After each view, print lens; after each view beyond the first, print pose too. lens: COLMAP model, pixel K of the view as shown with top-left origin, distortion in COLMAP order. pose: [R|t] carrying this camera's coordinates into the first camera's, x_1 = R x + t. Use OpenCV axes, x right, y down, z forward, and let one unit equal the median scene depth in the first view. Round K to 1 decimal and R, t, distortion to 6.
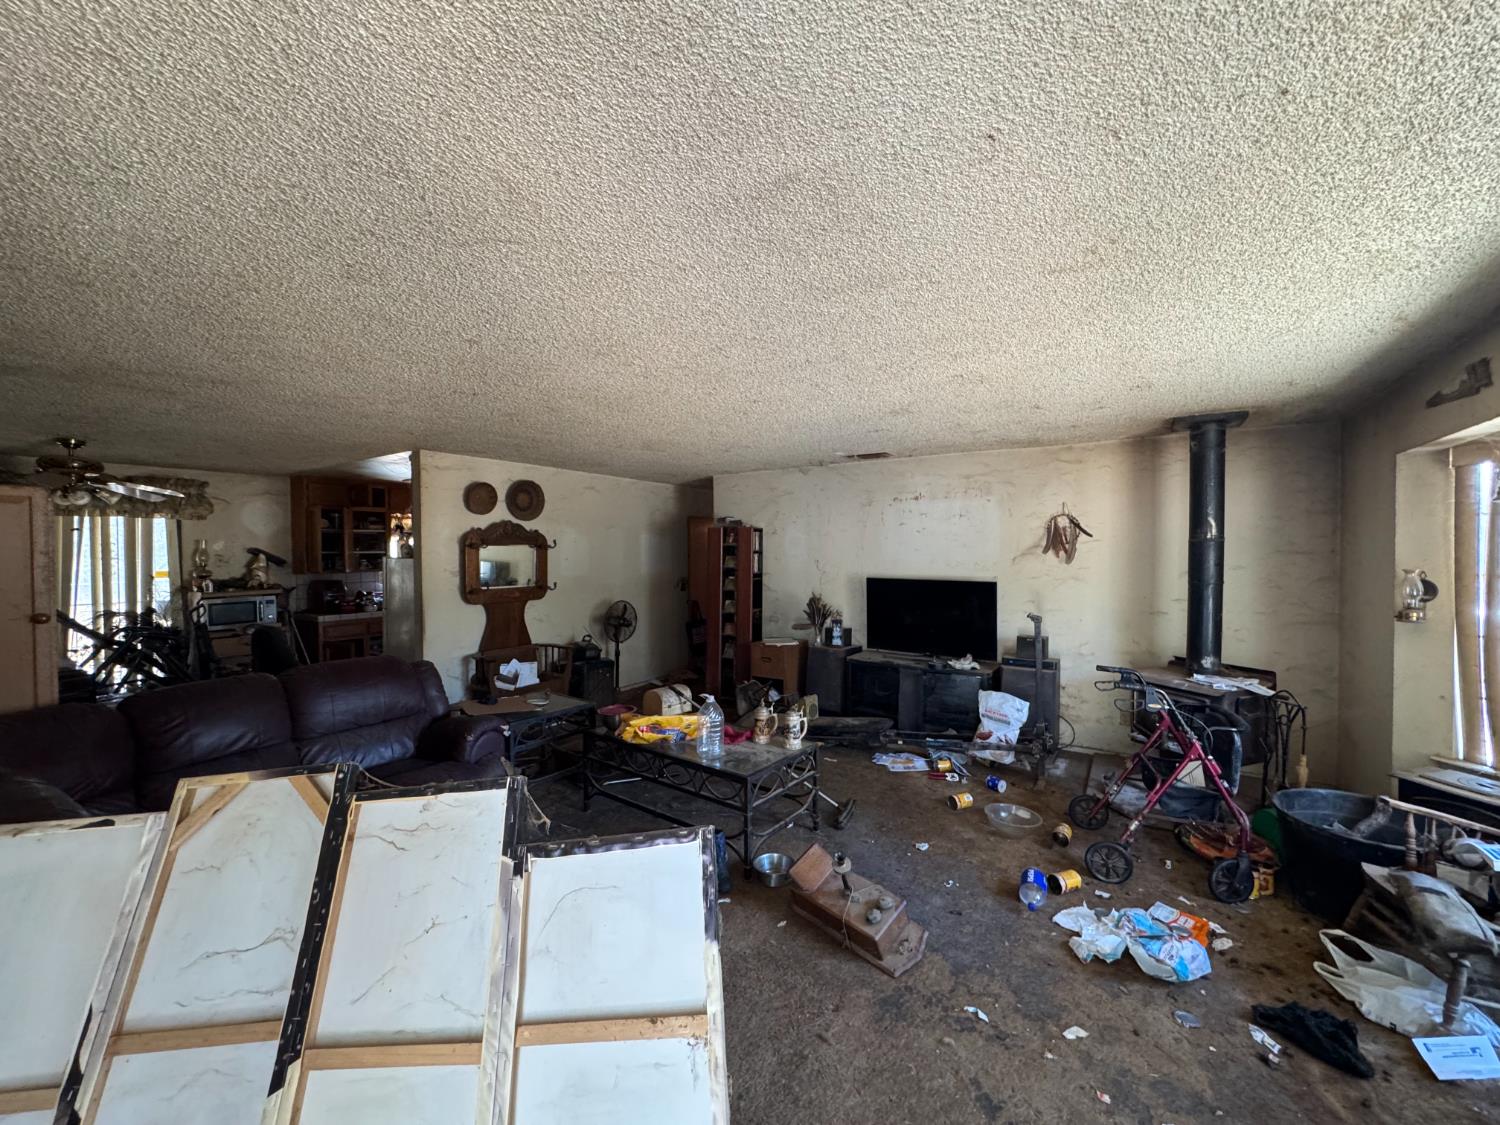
lens RADIAL K [[599.1, 0, 751.7], [0, 599.1, 562.6], [0, 0, 1]] dist [0.001059, 0.000053]
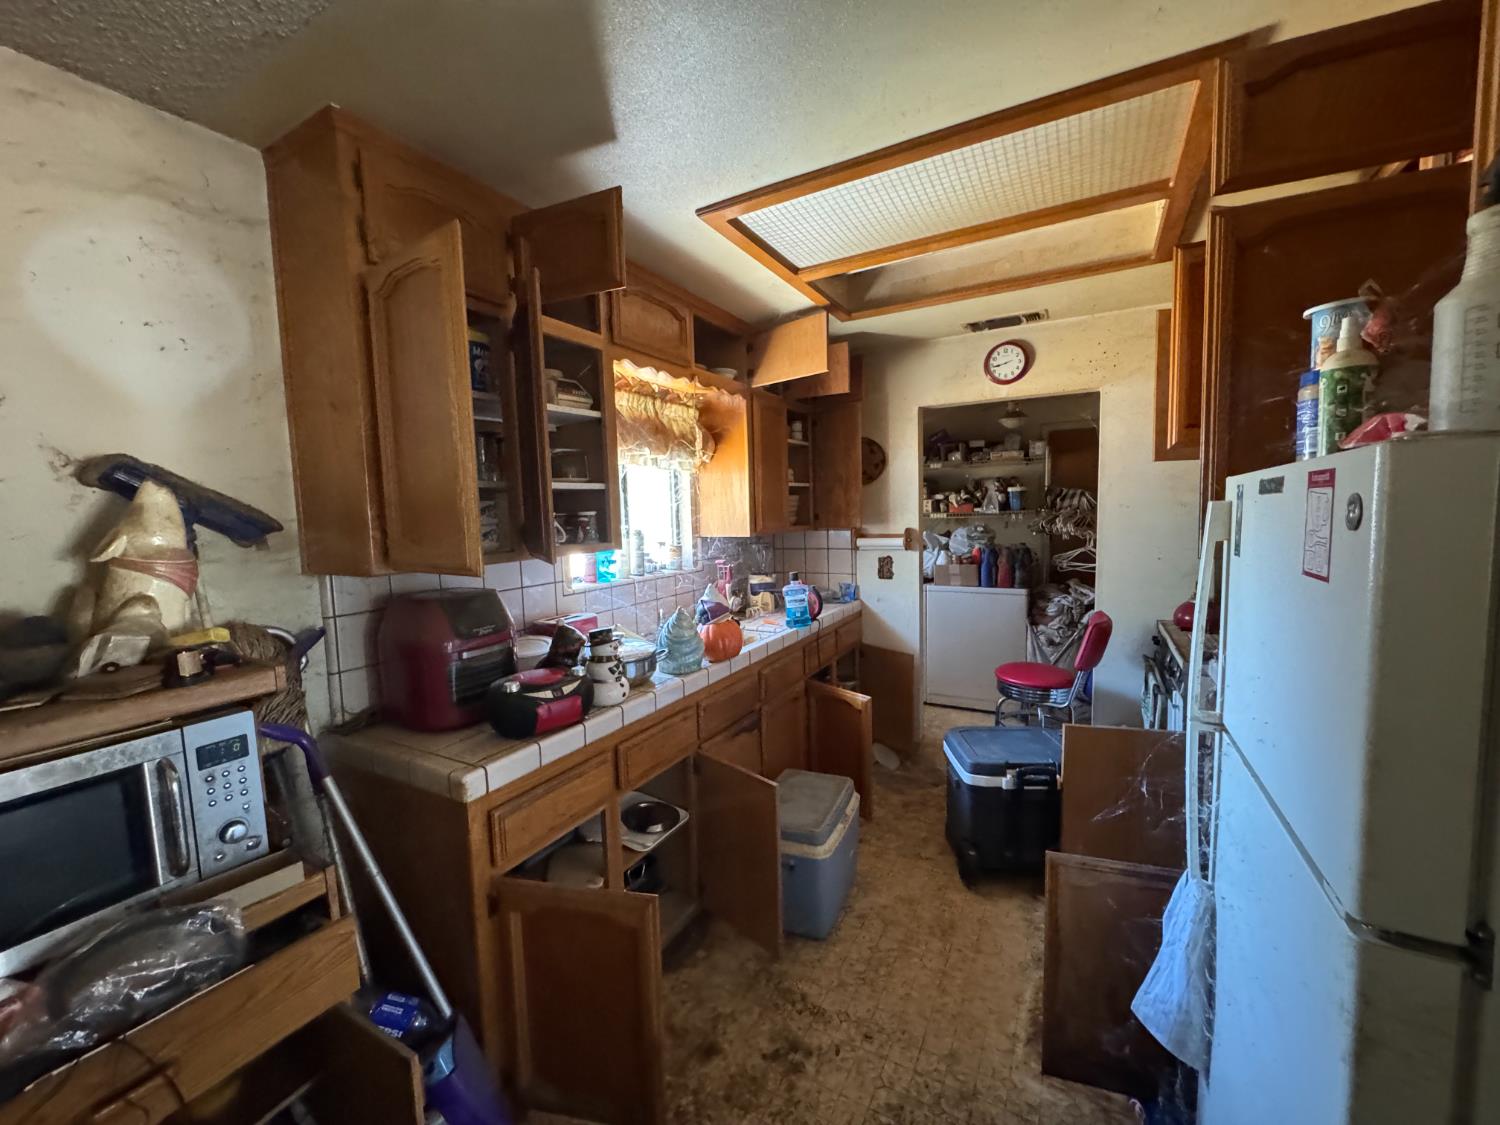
lens RADIAL K [[599.1, 0, 749.4], [0, 599.1, 562.6], [0, 0, 1]] dist [0.001059, 0.000053]
pose [[0.997211, -0.026388, 0.069810, -0.635496], [0.021108, 0.996936, 0.075317, -0.000263], [-0.071584, -0.073633, 0.994713, 0.786890]]
